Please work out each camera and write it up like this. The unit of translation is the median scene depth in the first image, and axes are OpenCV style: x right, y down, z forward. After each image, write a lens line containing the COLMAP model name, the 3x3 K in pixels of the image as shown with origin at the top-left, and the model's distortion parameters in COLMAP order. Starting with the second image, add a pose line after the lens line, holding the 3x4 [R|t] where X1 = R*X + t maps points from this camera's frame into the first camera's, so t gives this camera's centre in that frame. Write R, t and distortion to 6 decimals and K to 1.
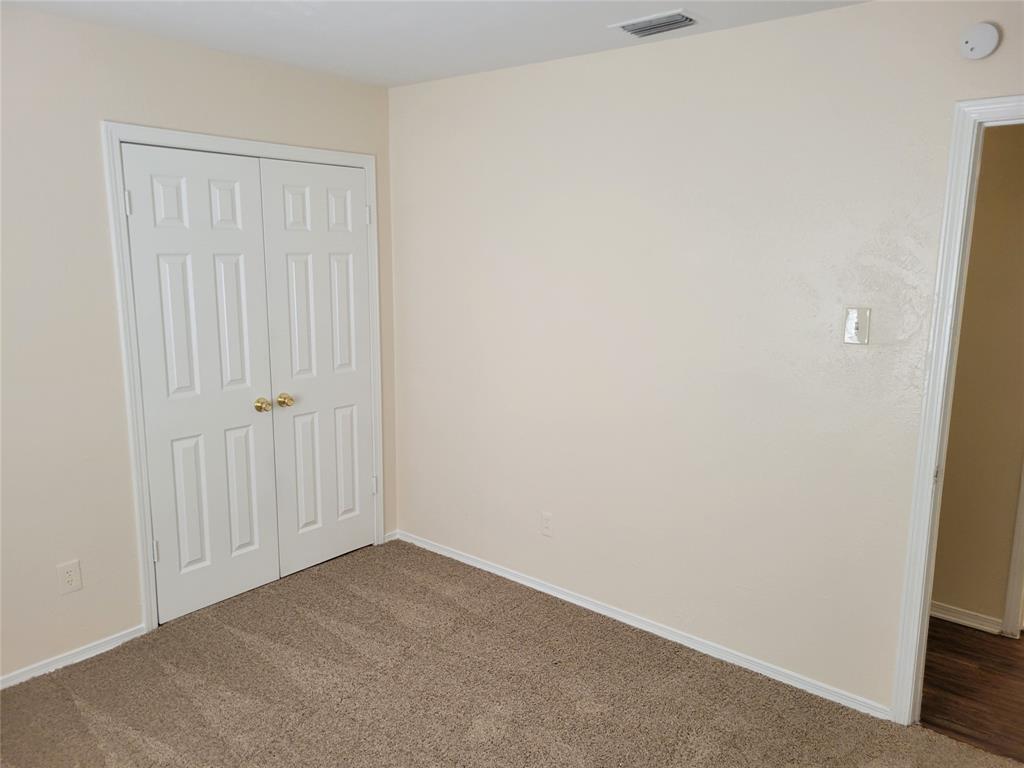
lens RADIAL K [[747.8, 0, 510.9], [0, 747.8, 364.6], [0, 0, 1]] dist [0.000193, 0.000843]
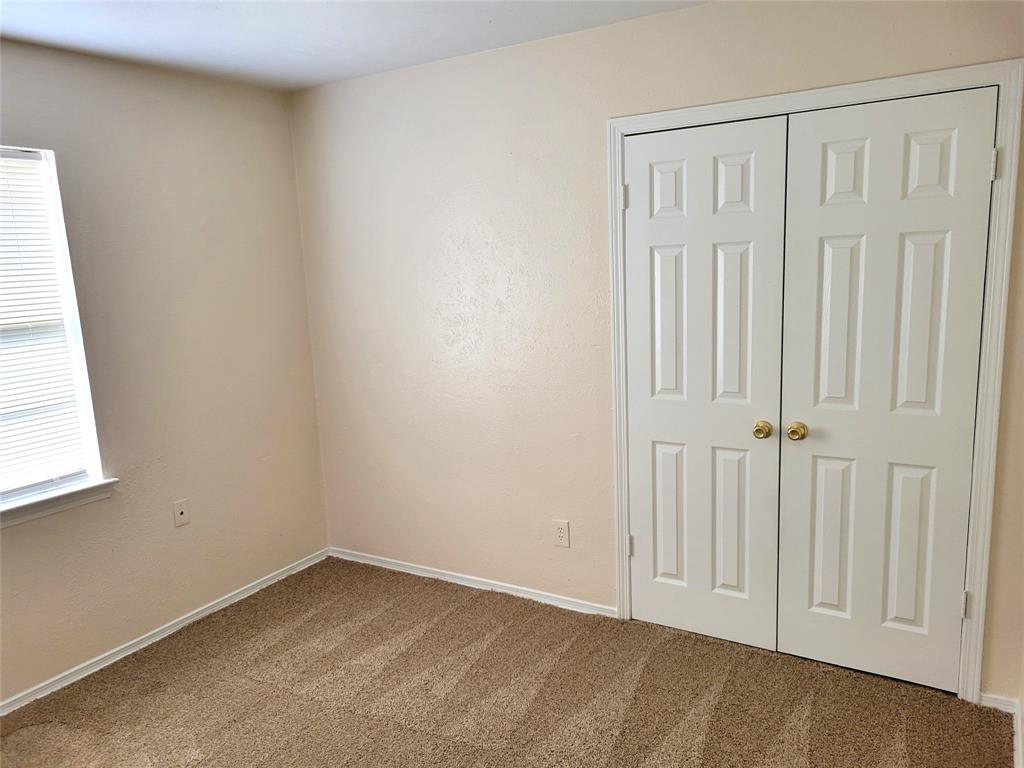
lens RADIAL K [[838.1, 0, 512.0], [0, 838.1, 384.0], [0, 0, 1]] dist [0.057943, 0.004579]
pose [[0.118168, 0.152334, -0.981239, 0.525338], [-0.101178, 0.984867, 0.140713, -0.096023], [0.987826, 0.082653, 0.131792, 0.618517]]
